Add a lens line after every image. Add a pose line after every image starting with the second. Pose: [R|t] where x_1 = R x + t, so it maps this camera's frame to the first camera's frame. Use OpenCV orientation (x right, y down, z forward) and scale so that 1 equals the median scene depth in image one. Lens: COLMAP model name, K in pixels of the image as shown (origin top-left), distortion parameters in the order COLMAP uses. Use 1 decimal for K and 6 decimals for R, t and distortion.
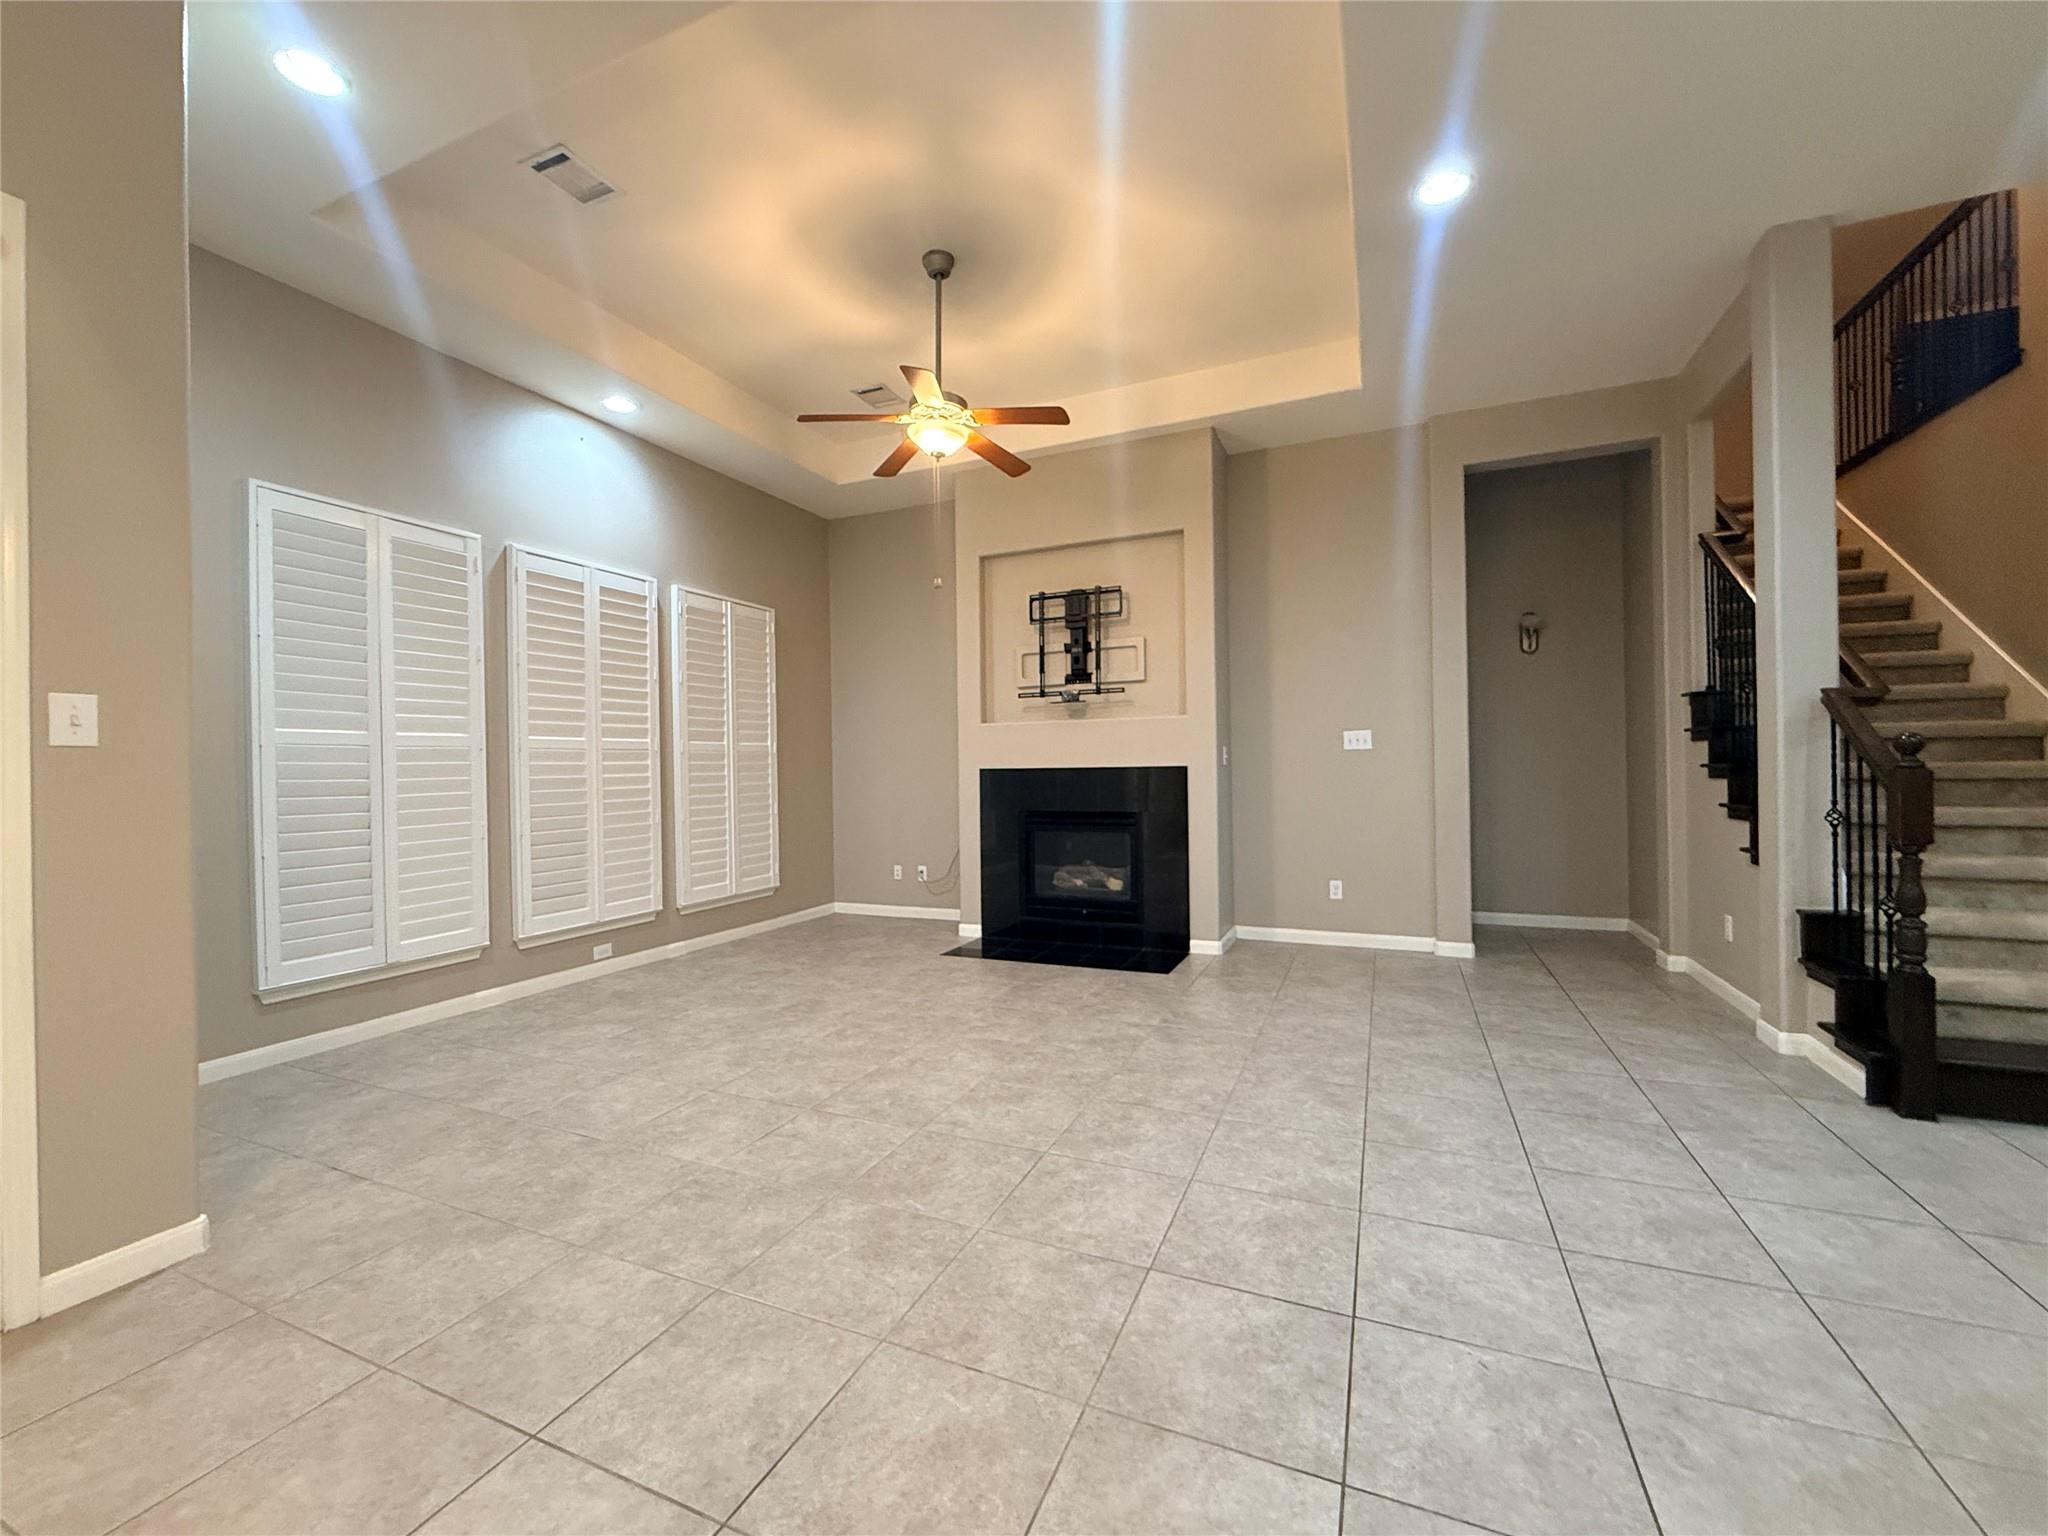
lens RADIAL K [[823.7, 0, 1024.0], [0, 823.7, 768.0], [0, 0, 1]] dist [-0.001080, -0.000174]
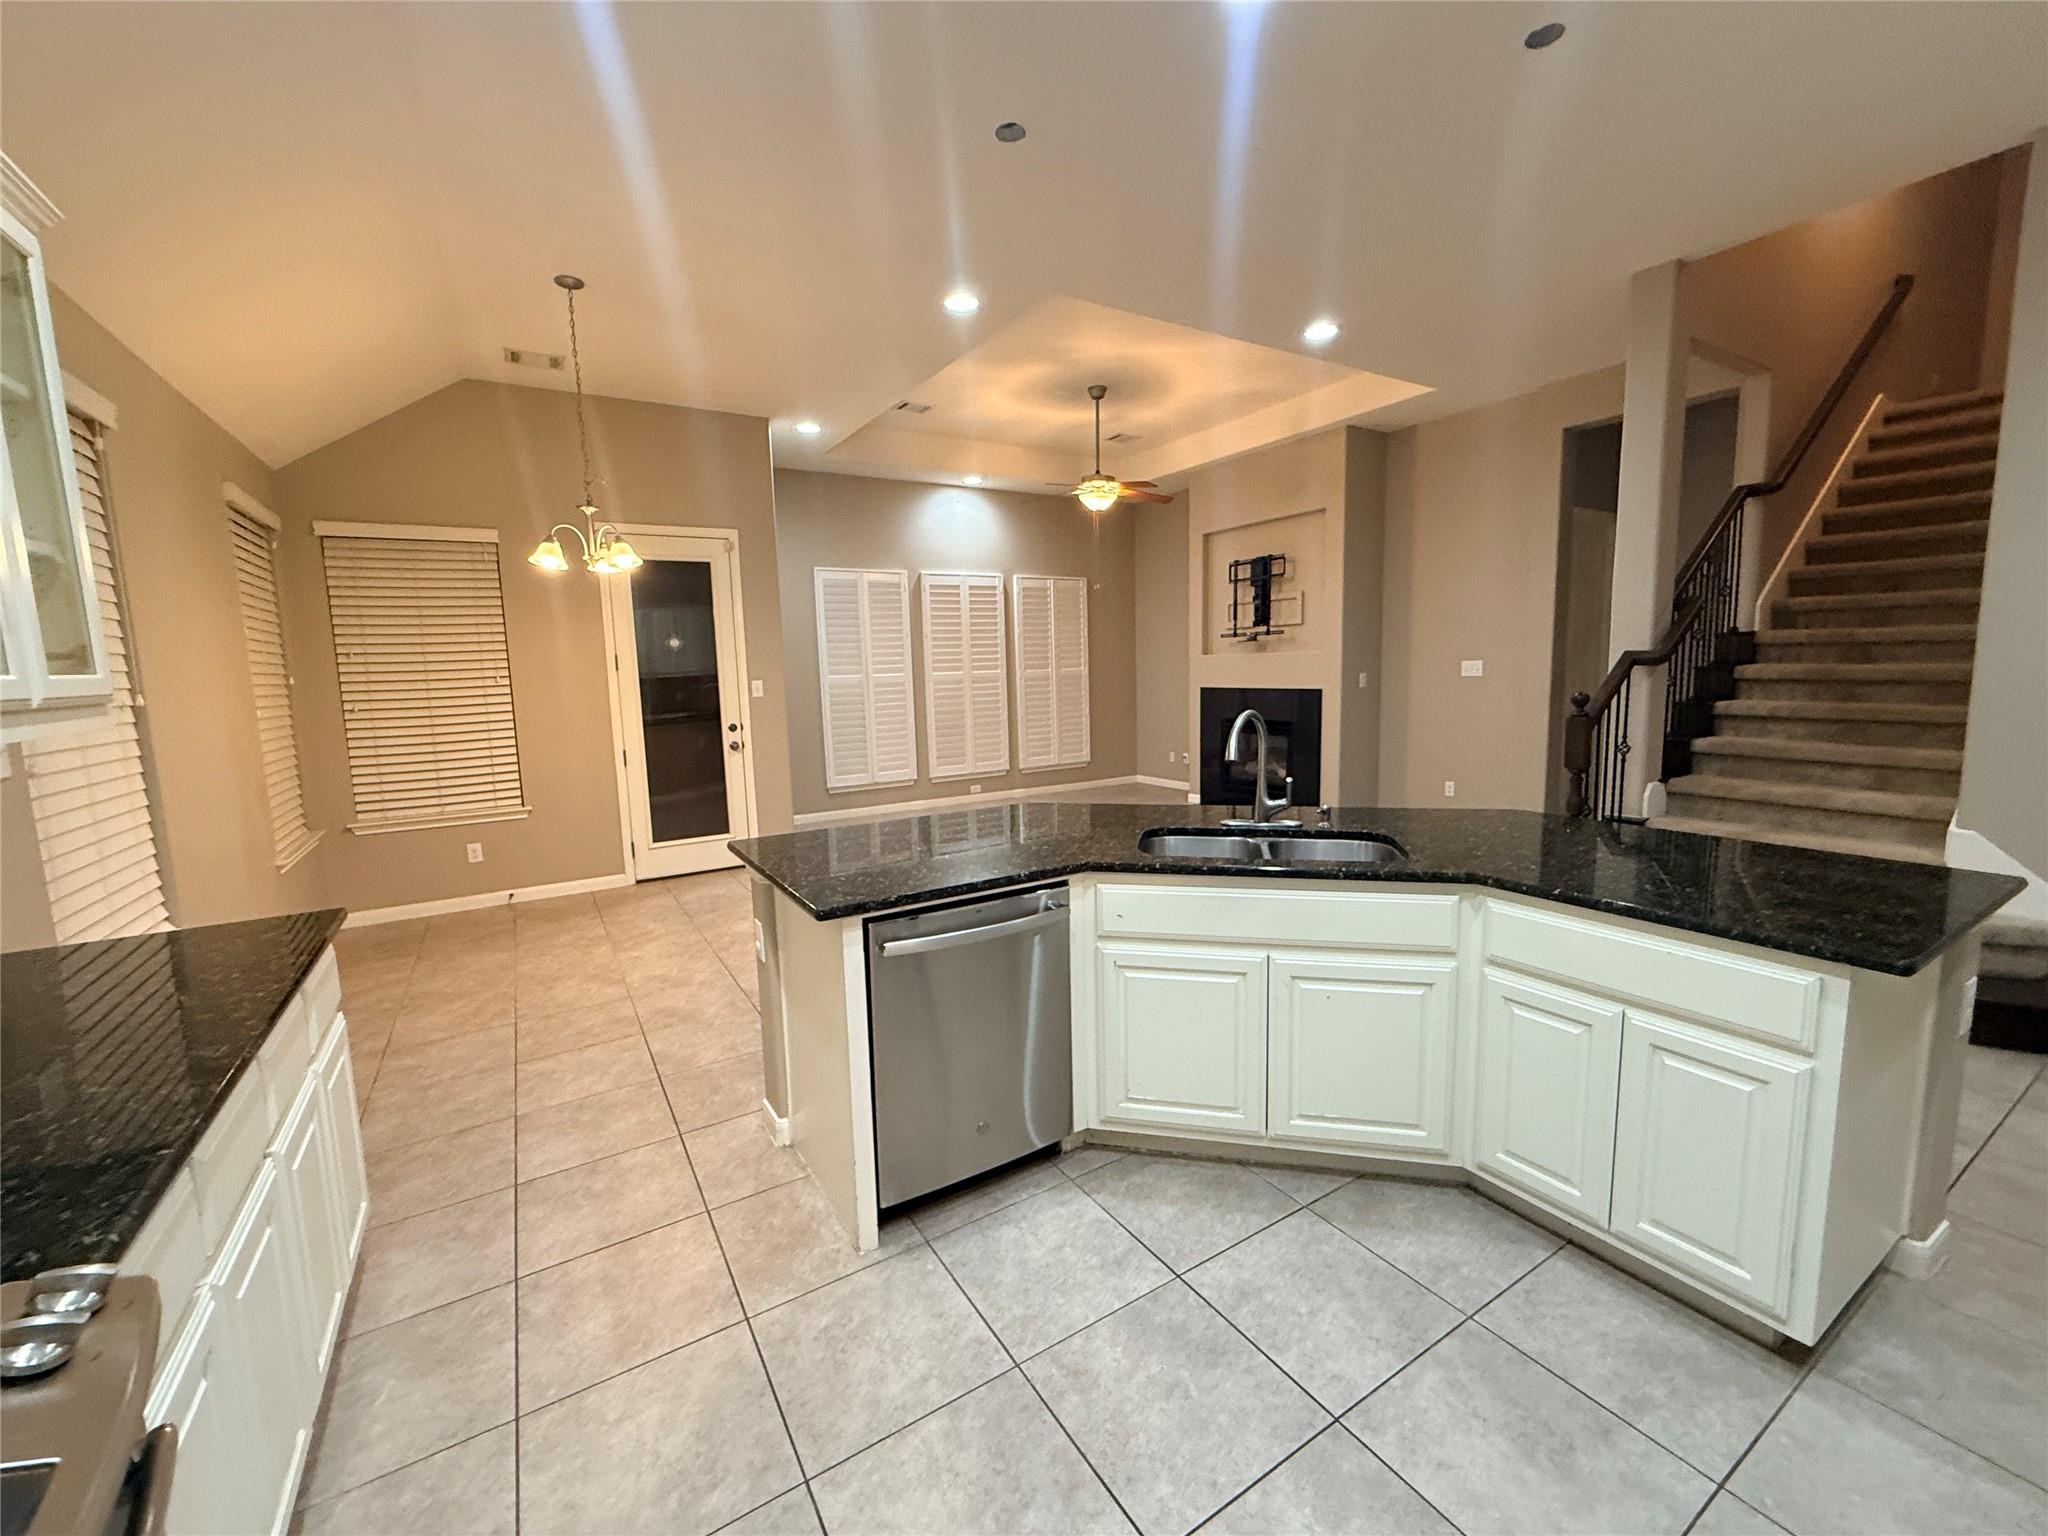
lens RADIAL K [[823.7, 0, 1024.0], [0, 823.7, 768.0], [0, 0, 1]] dist [-0.001080, -0.000174]
pose [[0.820777, 0.064244, -0.567625, 0.565088], [0.014277, 0.991038, 0.132812, -0.059510], [0.571070, -0.117113, 0.812504, -0.386578]]
